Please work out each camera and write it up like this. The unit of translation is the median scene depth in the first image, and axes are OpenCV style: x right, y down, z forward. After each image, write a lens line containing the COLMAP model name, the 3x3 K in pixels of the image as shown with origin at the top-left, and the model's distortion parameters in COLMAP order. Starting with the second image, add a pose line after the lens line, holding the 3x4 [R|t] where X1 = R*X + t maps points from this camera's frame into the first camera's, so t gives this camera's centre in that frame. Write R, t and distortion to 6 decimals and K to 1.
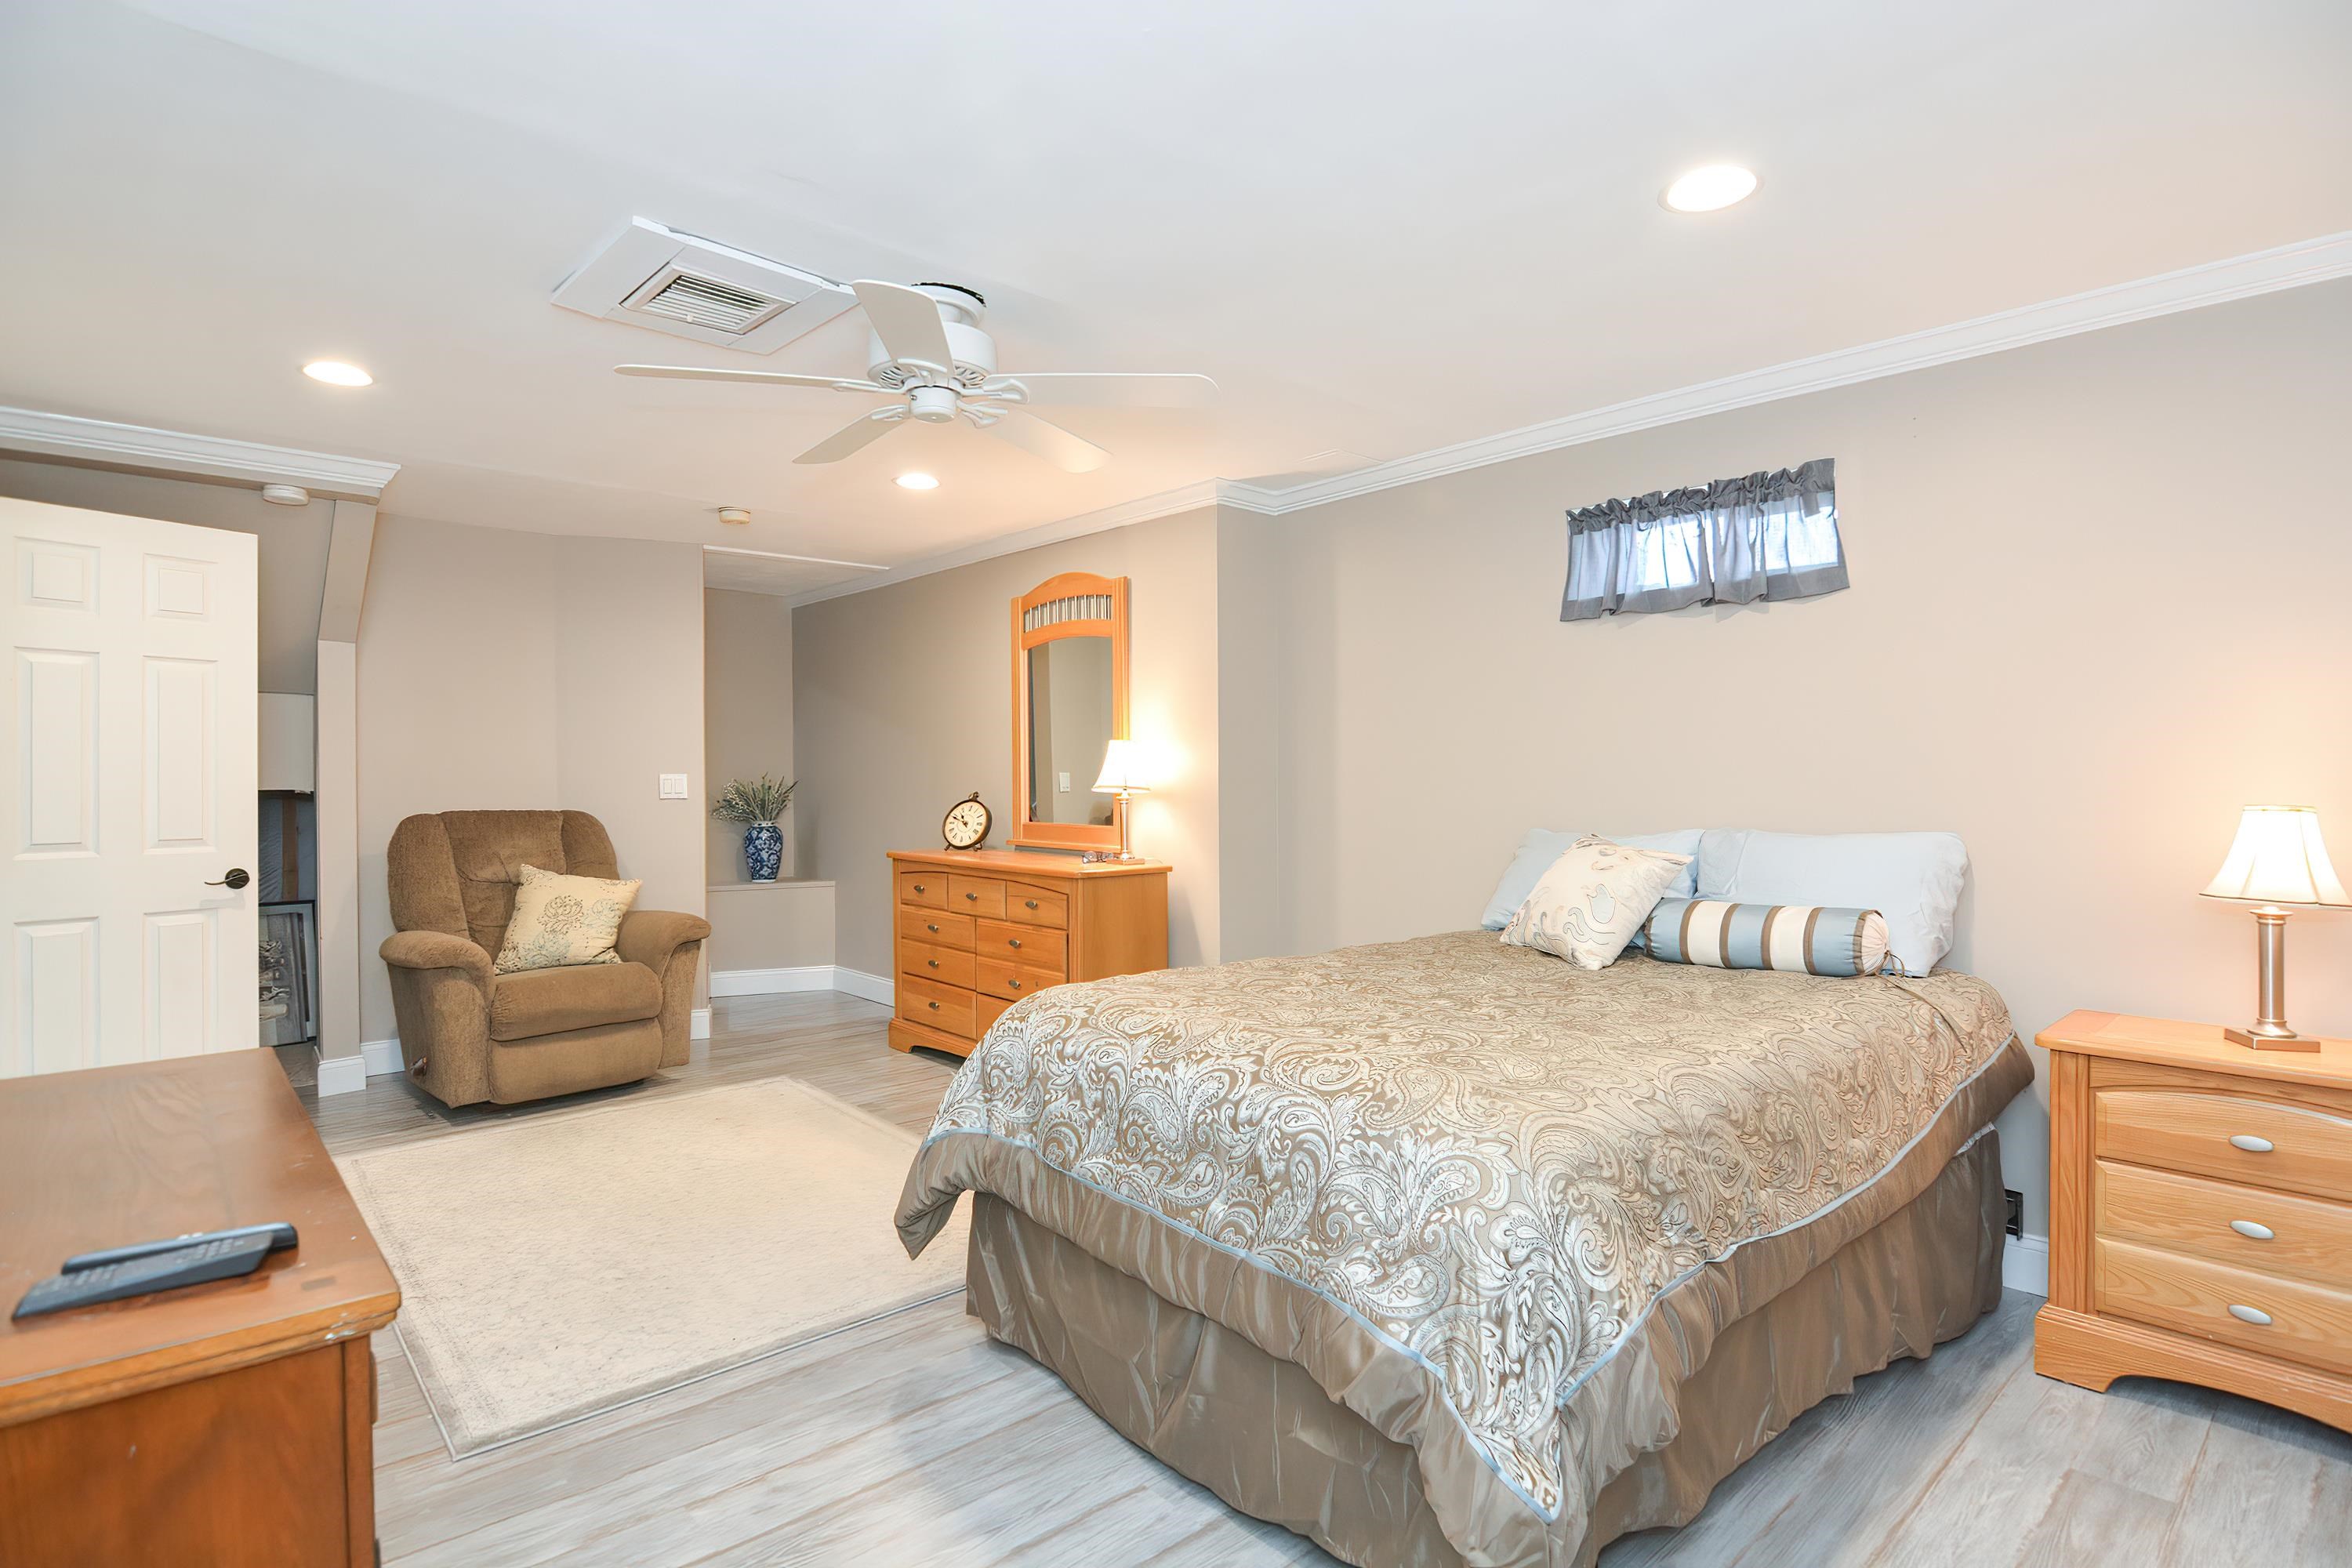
lens RADIAL K [[1143.3, 0, 1170.9], [0, 1143.3, 778.4], [0, 0, 1]] dist [0.005804, -0.009644]
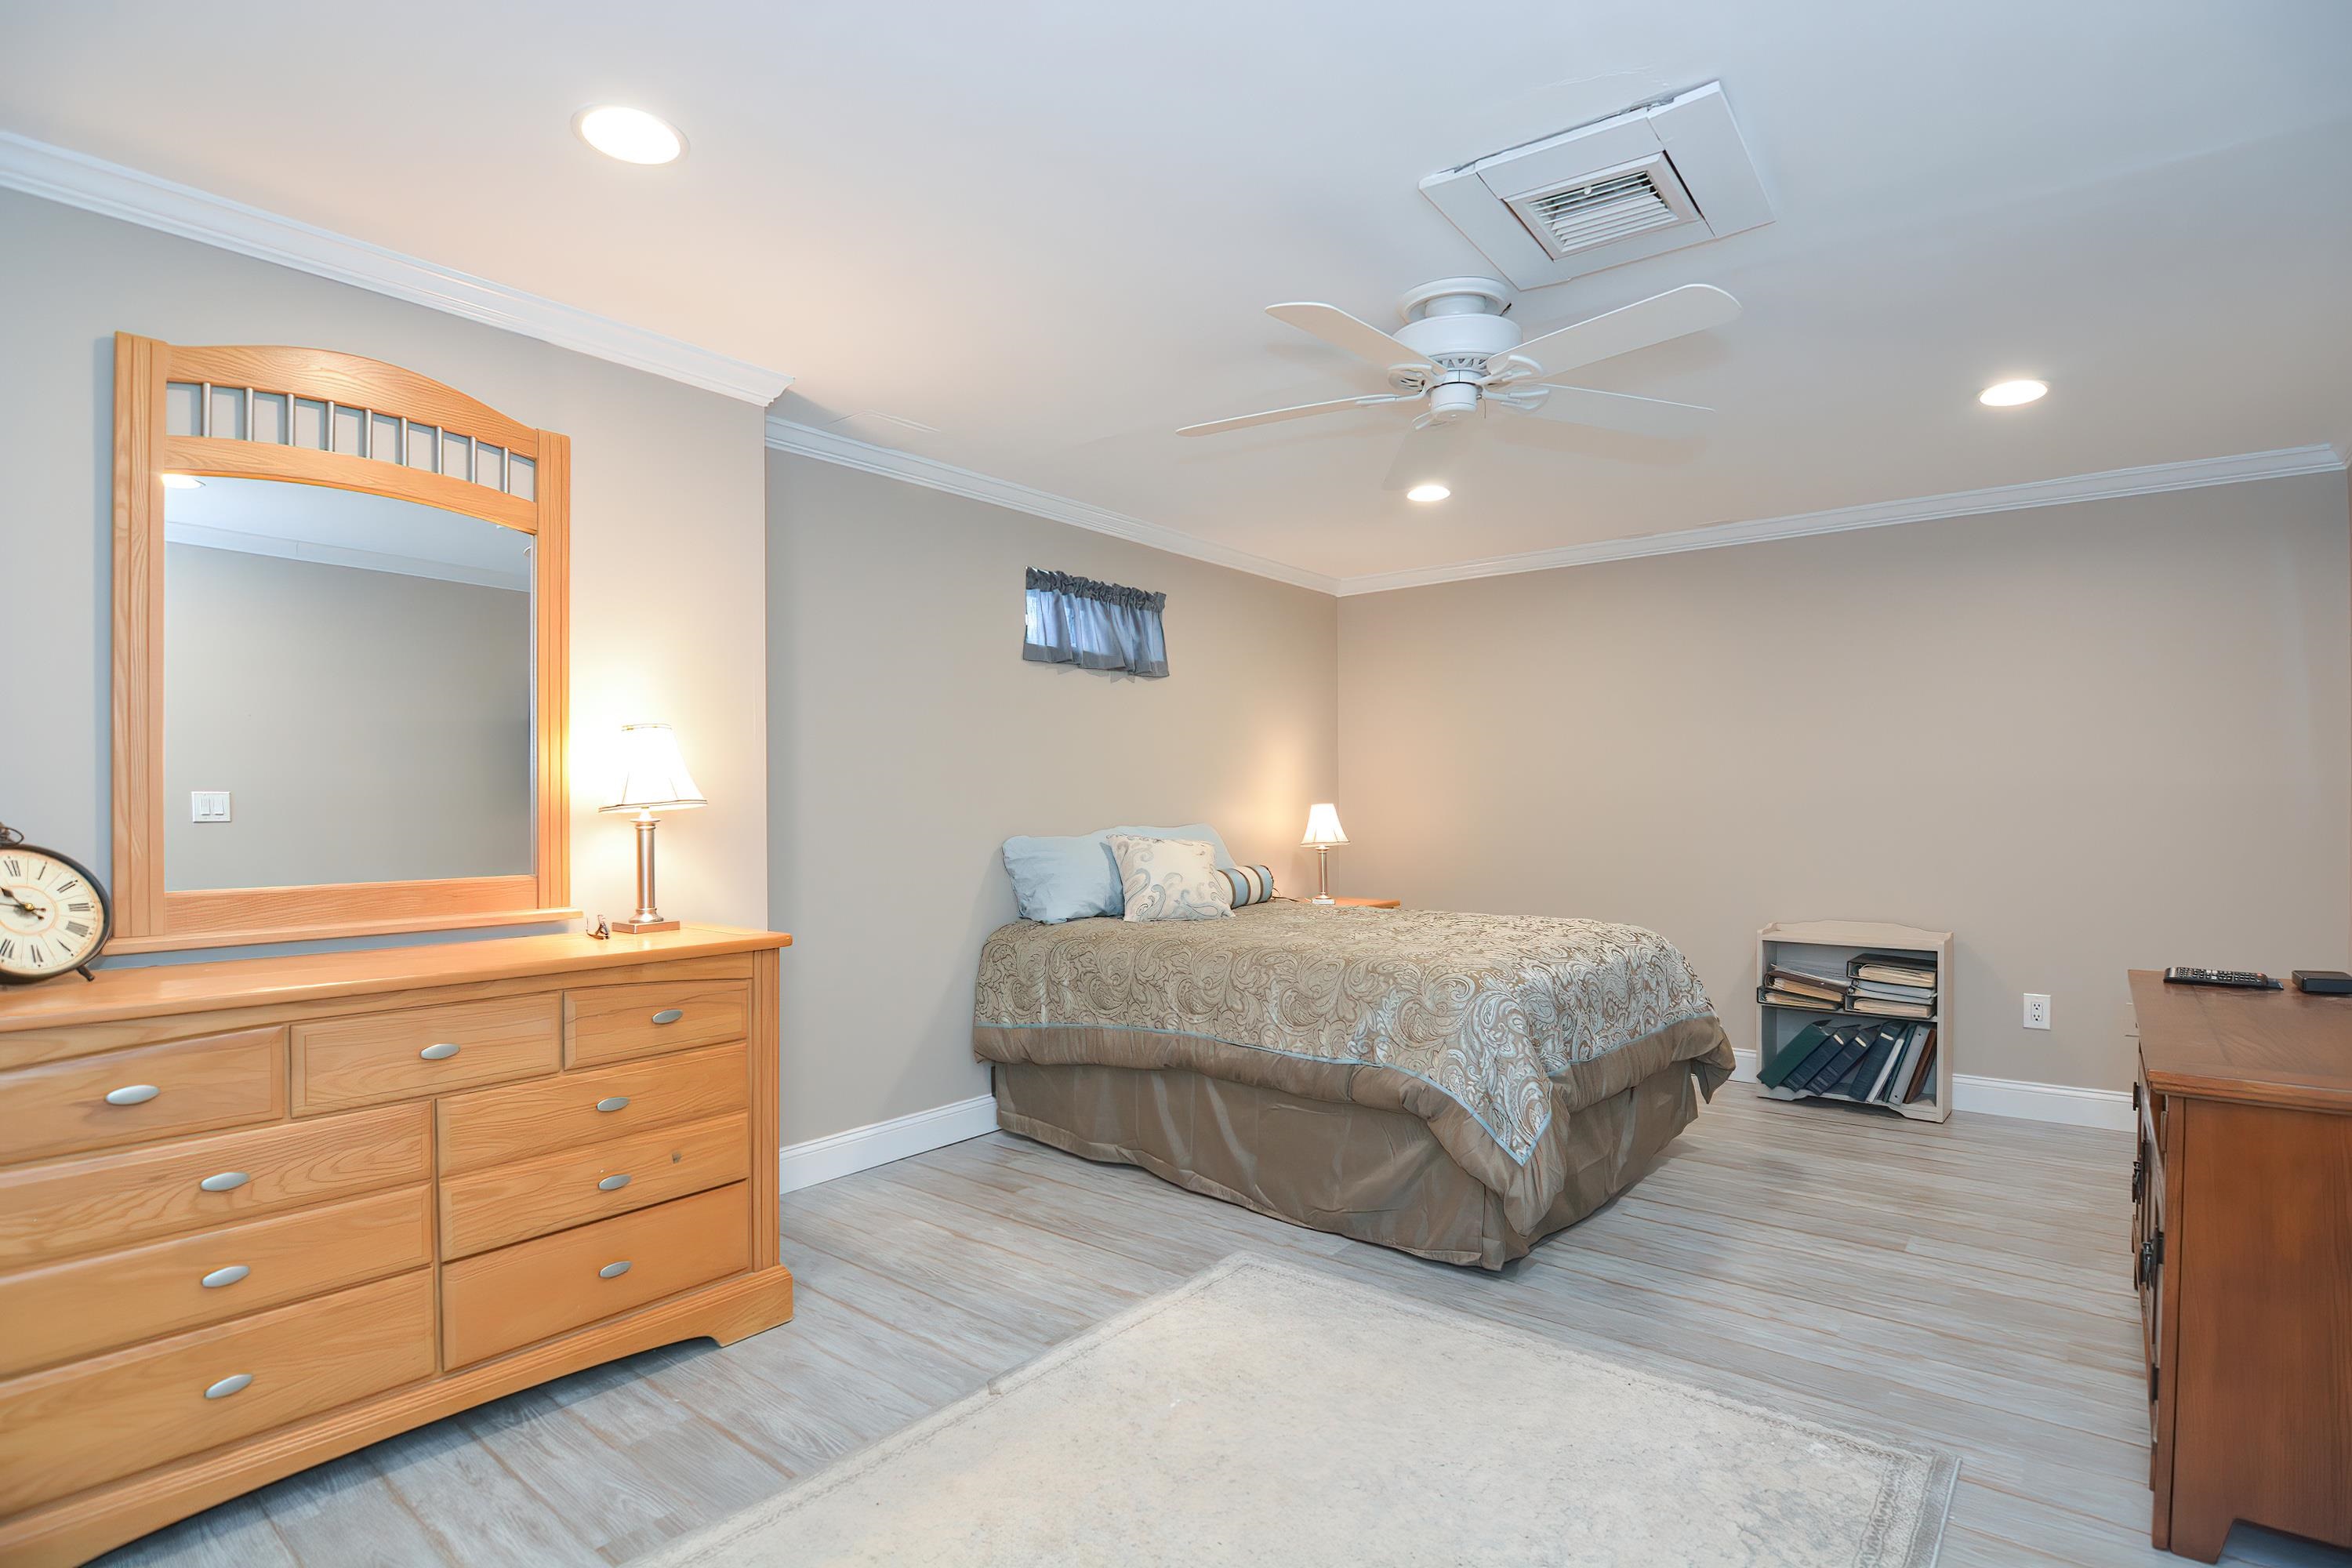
lens RADIAL K [[1143.3, 0, 1173.3], [0, 1143.3, 801.1], [0, 0, 1]] dist [0.005804, -0.009644]
pose [[-0.148008, -0.000365, 0.988986, -0.881811], [0.004834, 0.999988, 0.001093, 0.009239], [-0.988974, 0.004942, -0.148004, 1.065296]]
